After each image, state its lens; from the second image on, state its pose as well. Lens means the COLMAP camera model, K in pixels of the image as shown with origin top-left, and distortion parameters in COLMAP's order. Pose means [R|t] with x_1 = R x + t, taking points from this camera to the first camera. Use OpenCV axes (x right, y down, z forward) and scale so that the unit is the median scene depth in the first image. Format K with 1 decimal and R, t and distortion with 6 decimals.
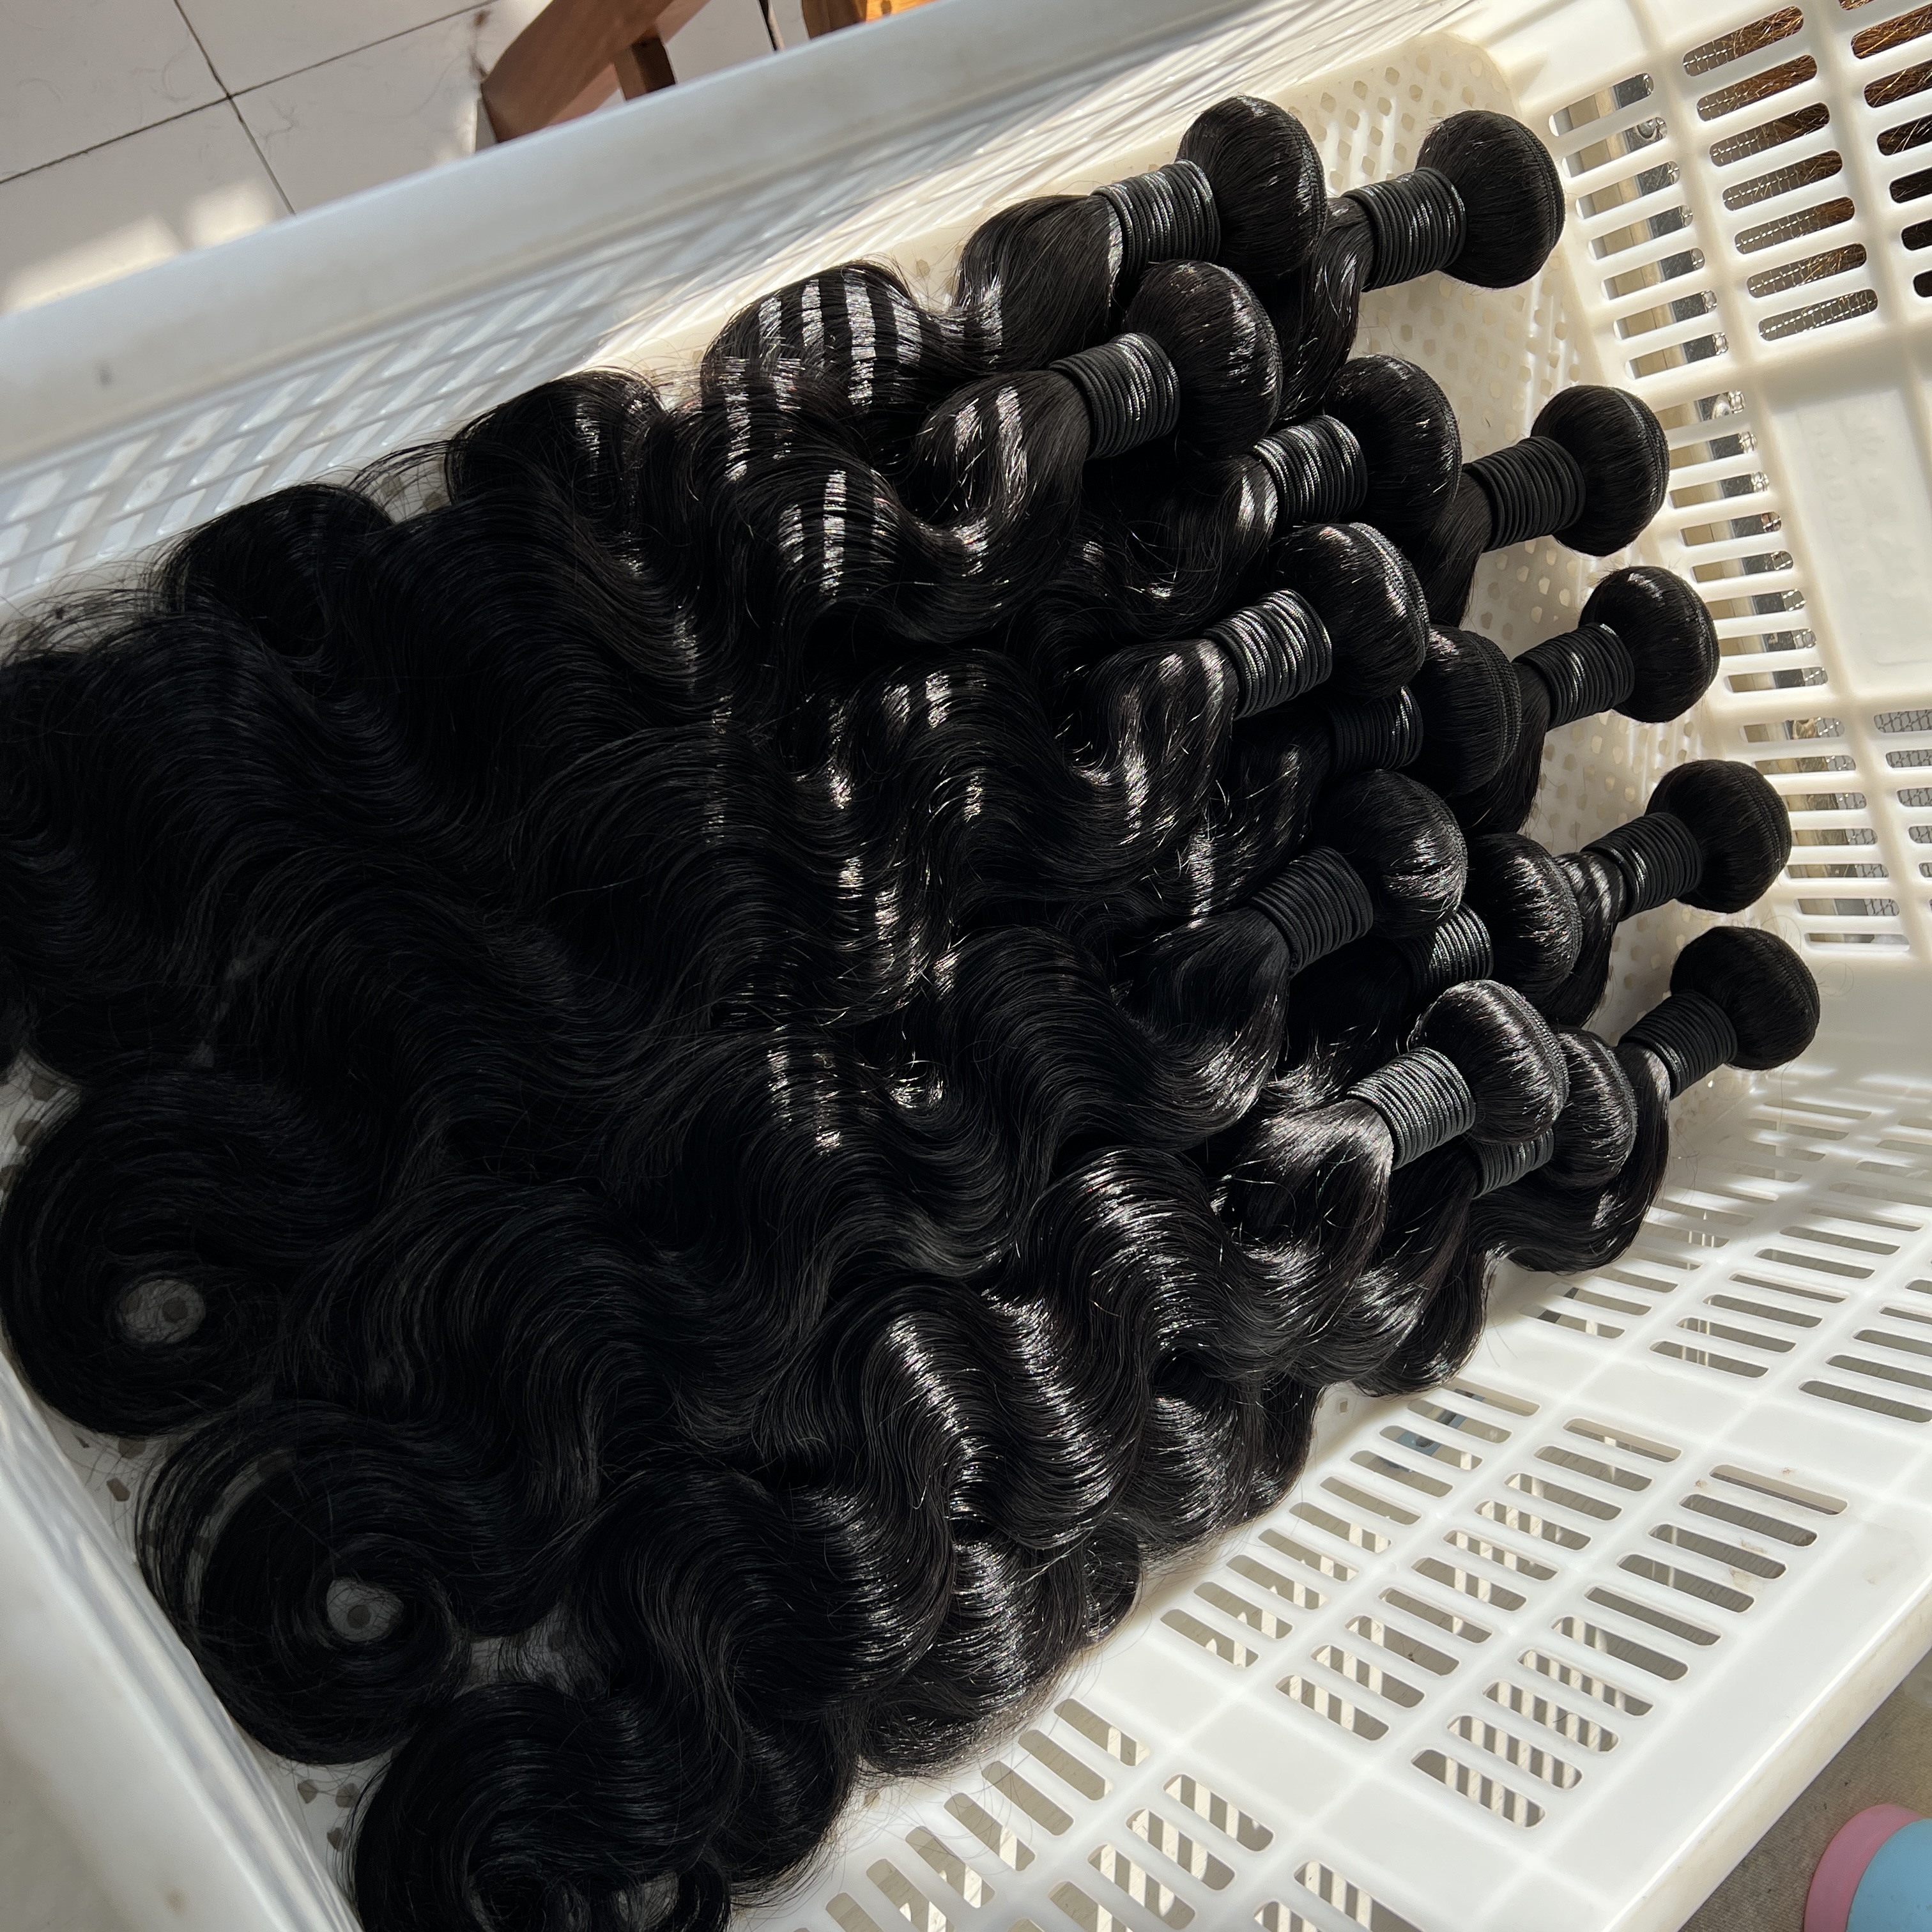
lens RADIAL K [[1949.5, 0, 963.5], [0, 1949.5, 977.0], [0, 0, 1]] dist [0.199122, -0.723040]
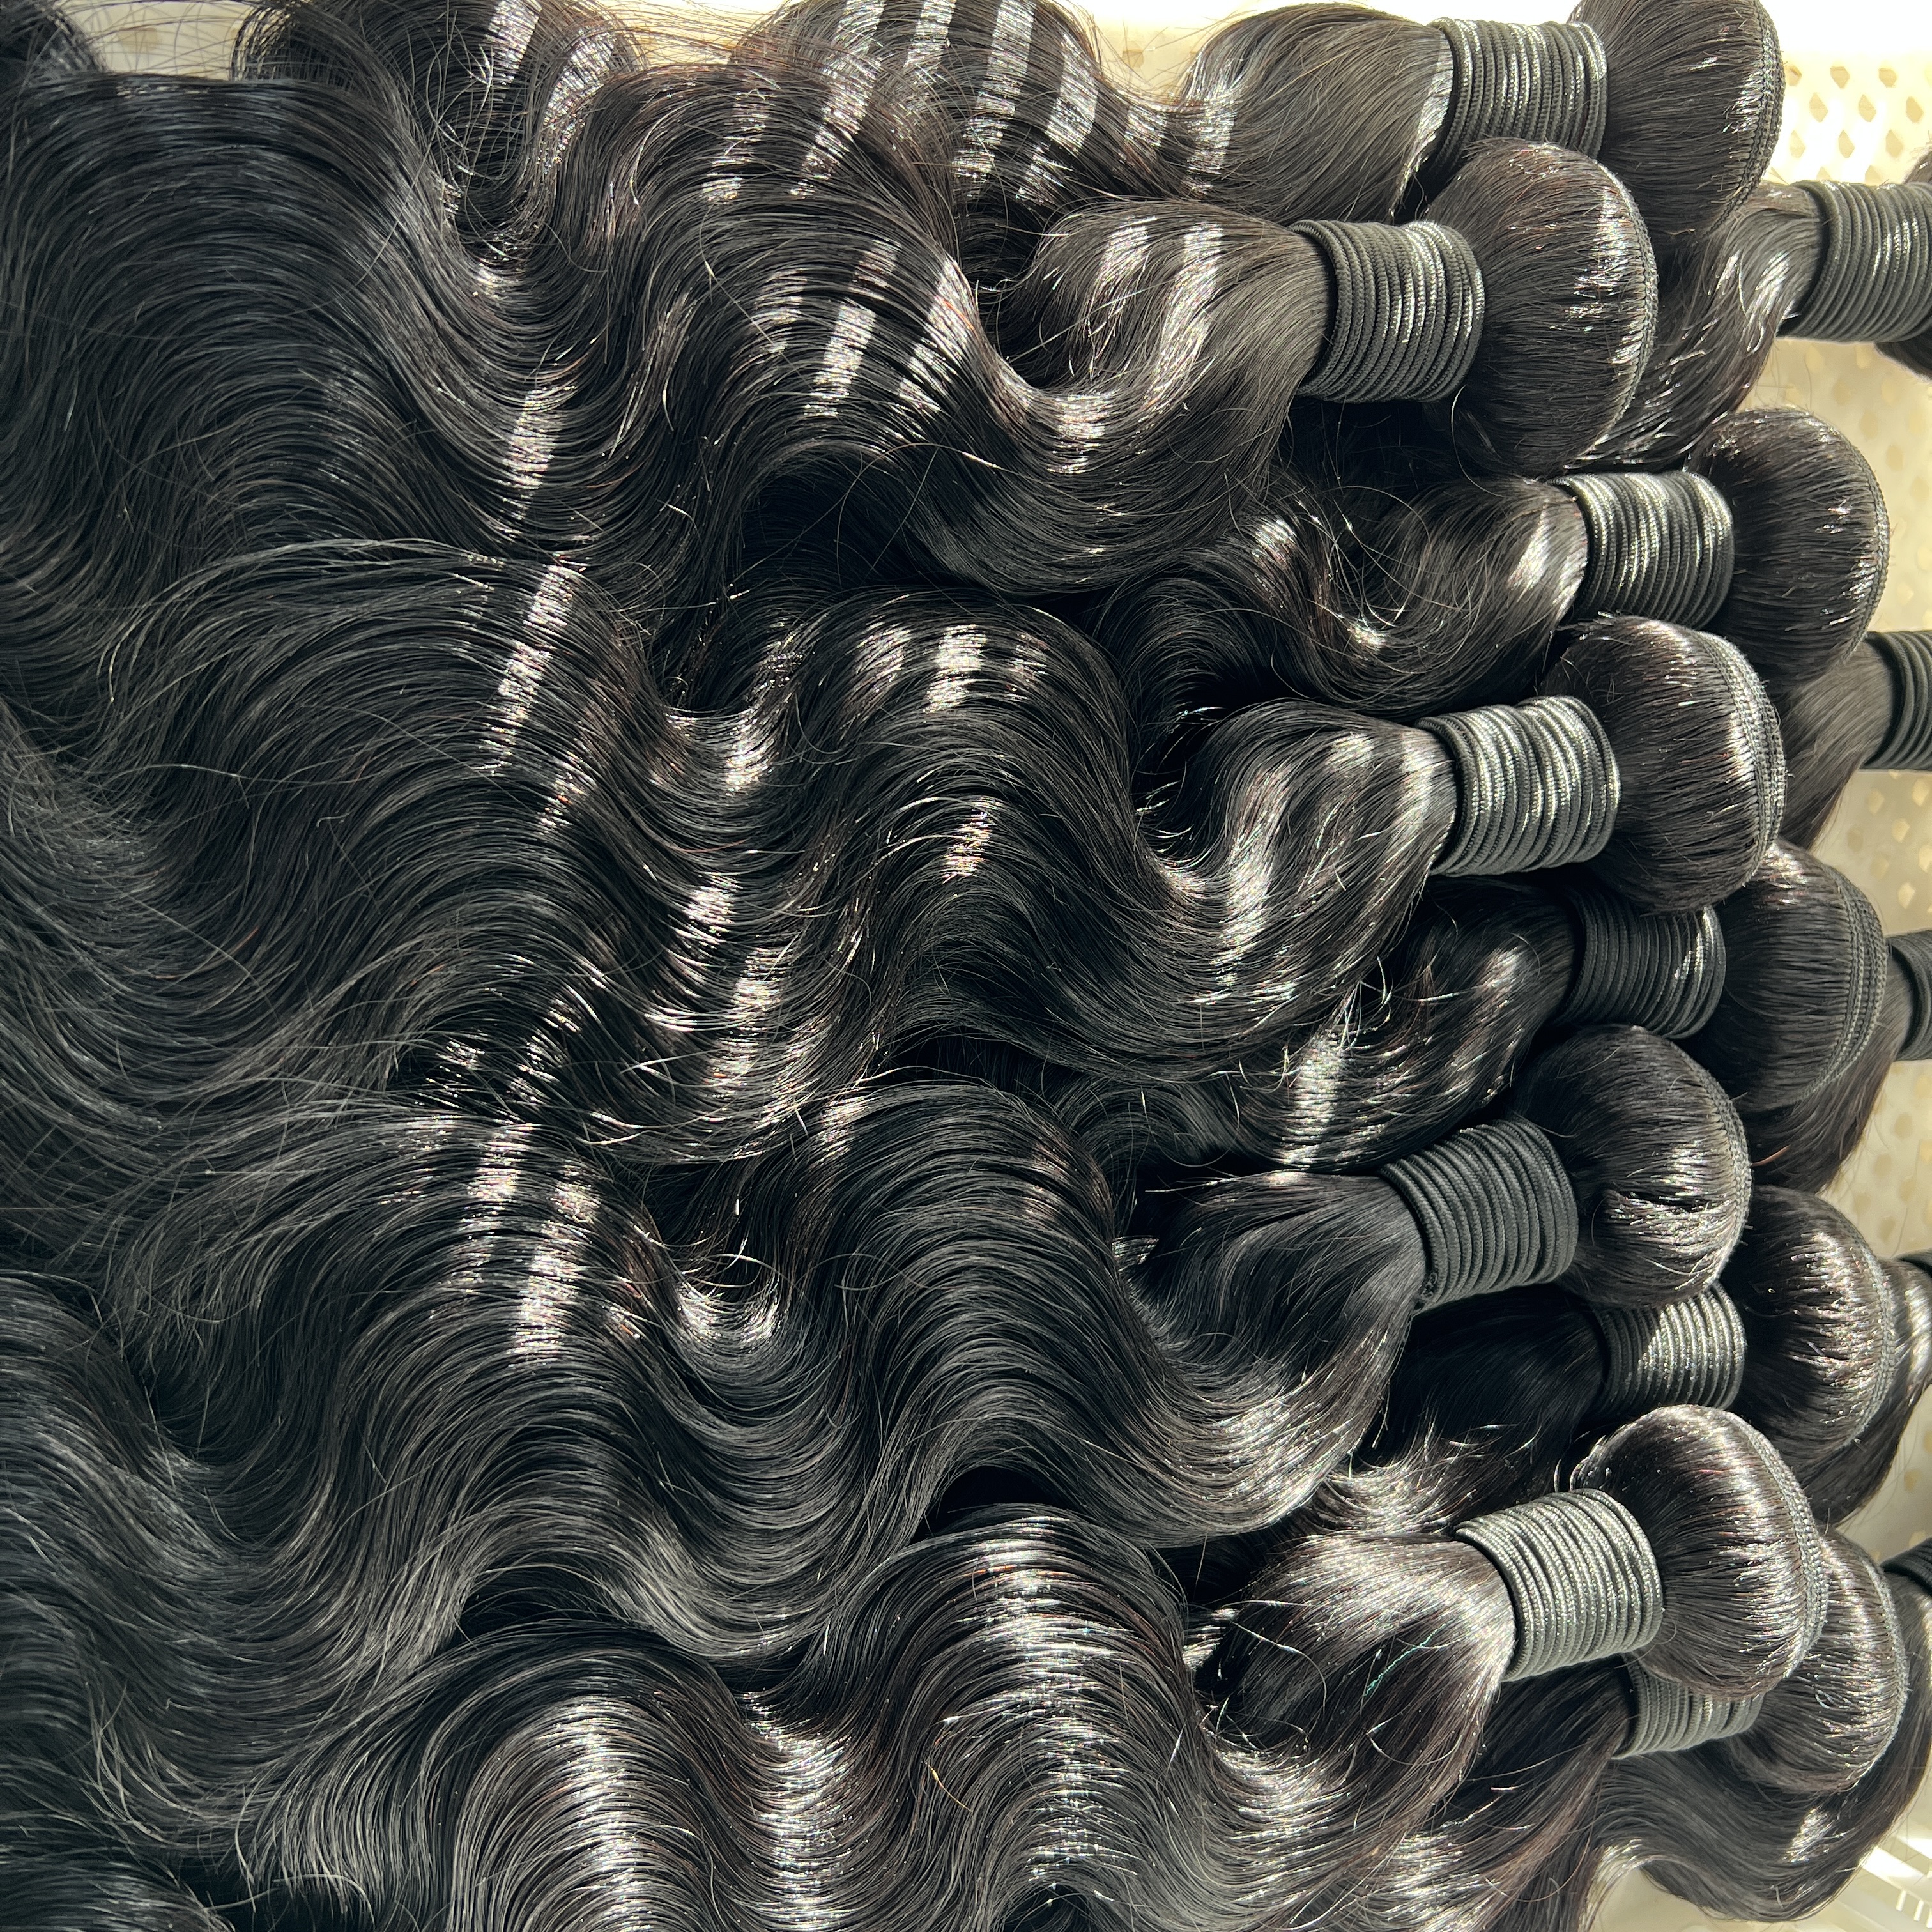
lens RADIAL K [[1981.0, 0, 972.1], [0, 1981.0, 987.0], [0, 0, 1]] dist [0.038110, -0.074660]
pose [[0.959190, 0.272058, -0.077070, 0.058346], [-0.280049, 0.951688, -0.125943, 0.020335], [0.039083, 0.142387, 0.989039, 0.391242]]
